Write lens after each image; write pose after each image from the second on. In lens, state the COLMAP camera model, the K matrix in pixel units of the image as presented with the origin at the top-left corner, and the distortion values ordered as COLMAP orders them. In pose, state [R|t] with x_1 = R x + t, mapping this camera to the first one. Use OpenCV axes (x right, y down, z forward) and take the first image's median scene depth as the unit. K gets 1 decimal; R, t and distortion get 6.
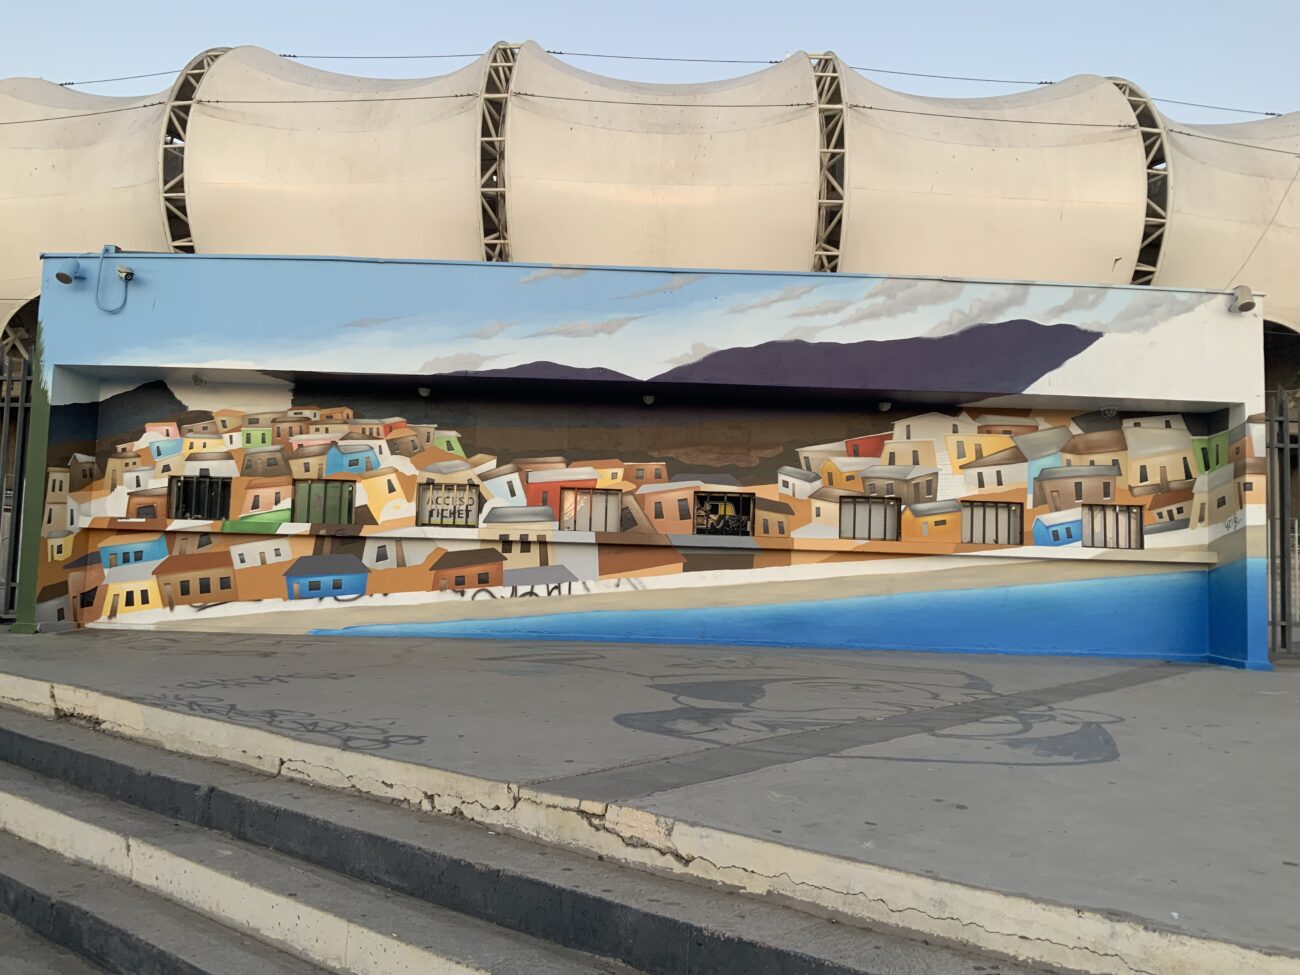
lens RADIAL K [[1064.6, 0, 652.2], [0, 1064.6, 482.4], [0, 0, 1]] dist [0.117060, -0.242598]
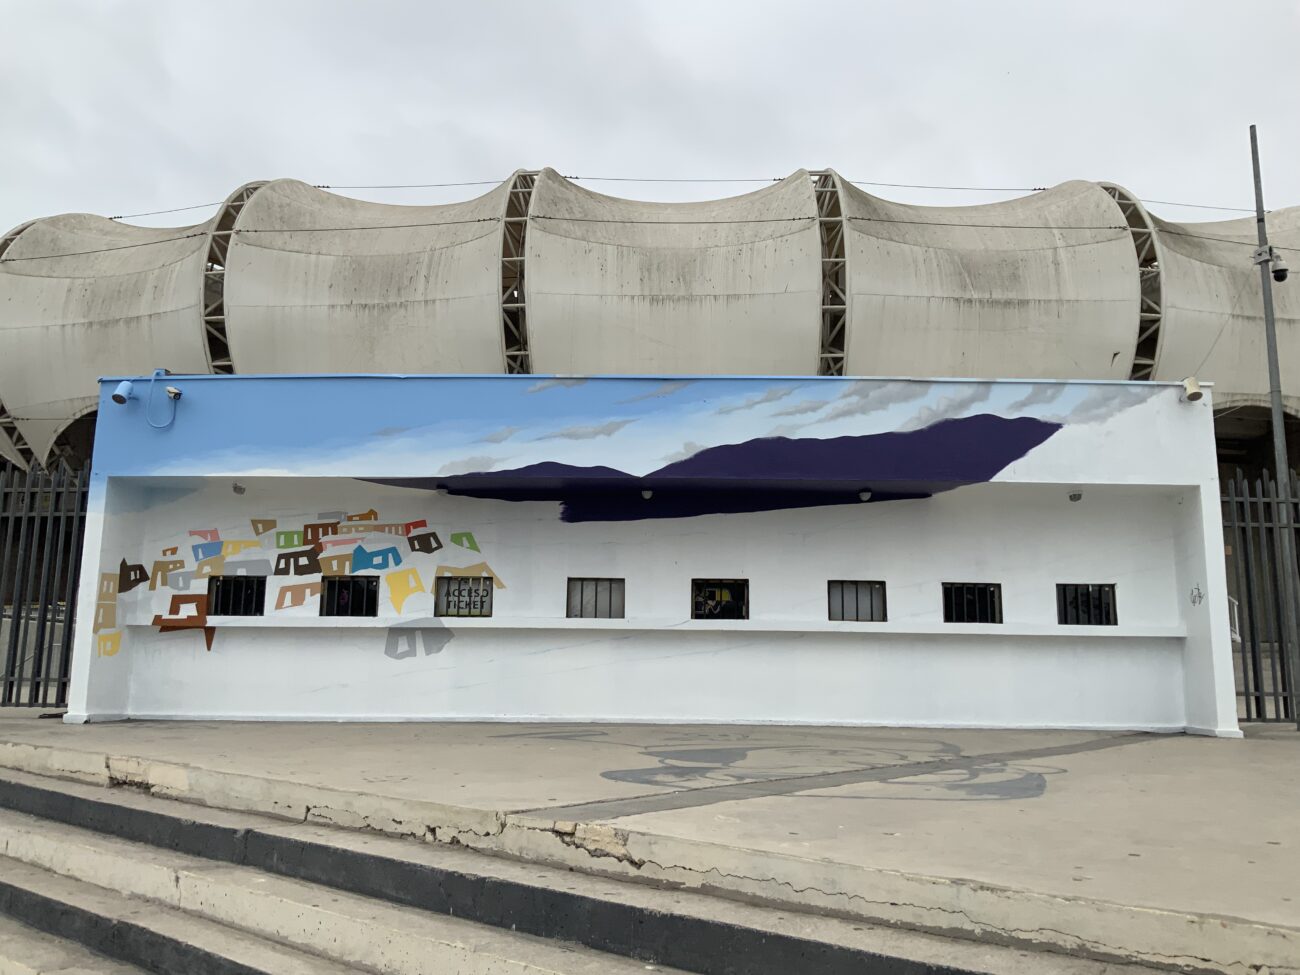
lens RADIAL K [[1064.6, 0, 652.2], [0, 1064.6, 482.4], [0, 0, 1]] dist [0.117060, -0.242598]
pose [[0.999388, -0.024153, -0.025312, 0.029122], [0.021641, 0.995224, -0.095193, 0.013153], [0.027490, 0.094587, 0.995137, -0.080462]]
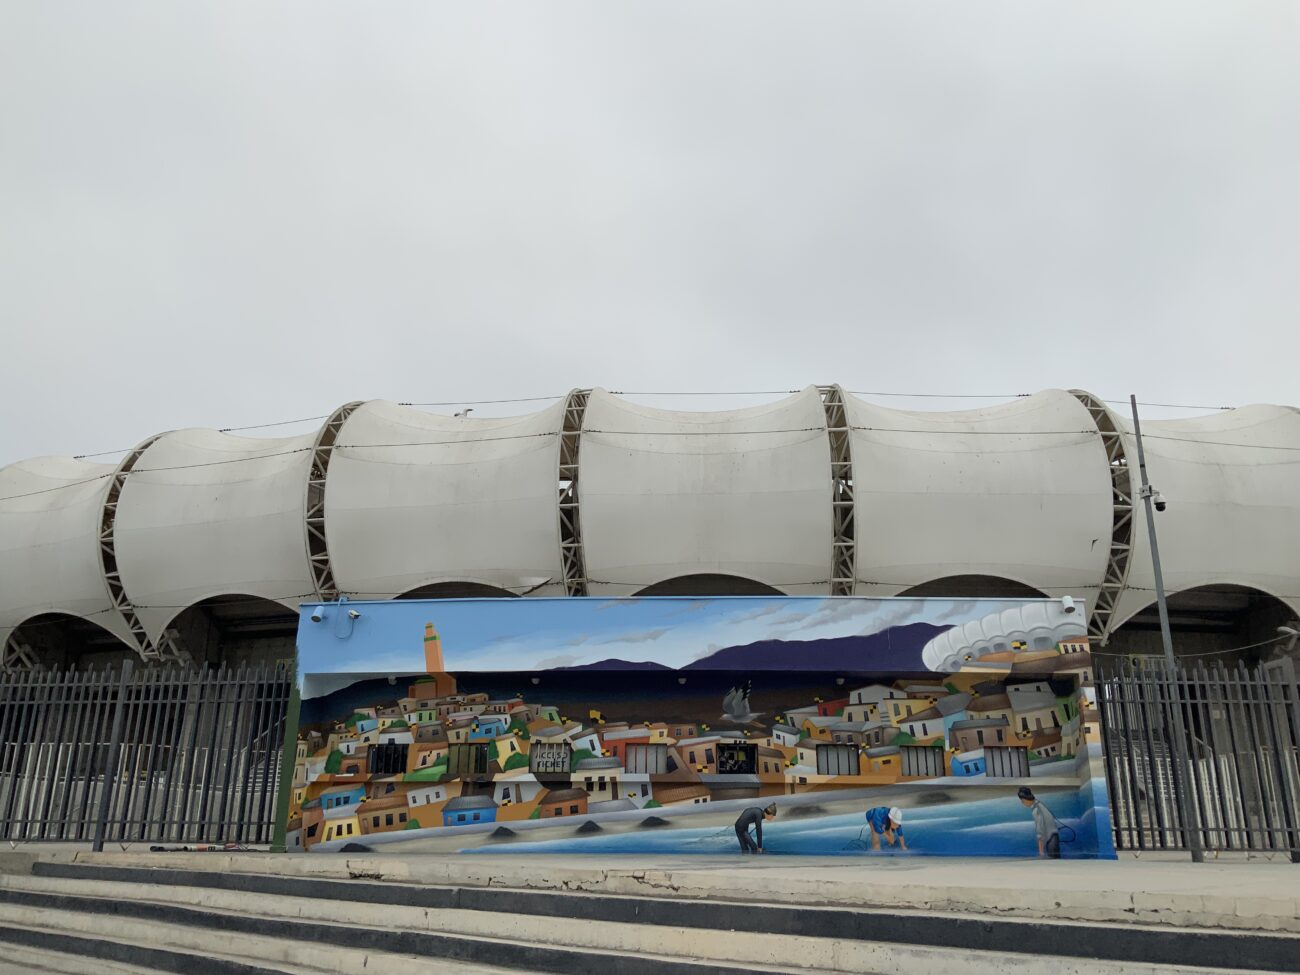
lens RADIAL K [[1064.6, 0, 652.2], [0, 1064.6, 482.4], [0, 0, 1]] dist [0.117060, -0.242598]
pose [[0.997466, -0.042954, -0.056716, 0.050880], [0.027852, 0.969307, -0.244271, 0.017803], [0.065468, 0.242072, 0.968047, -0.524264]]
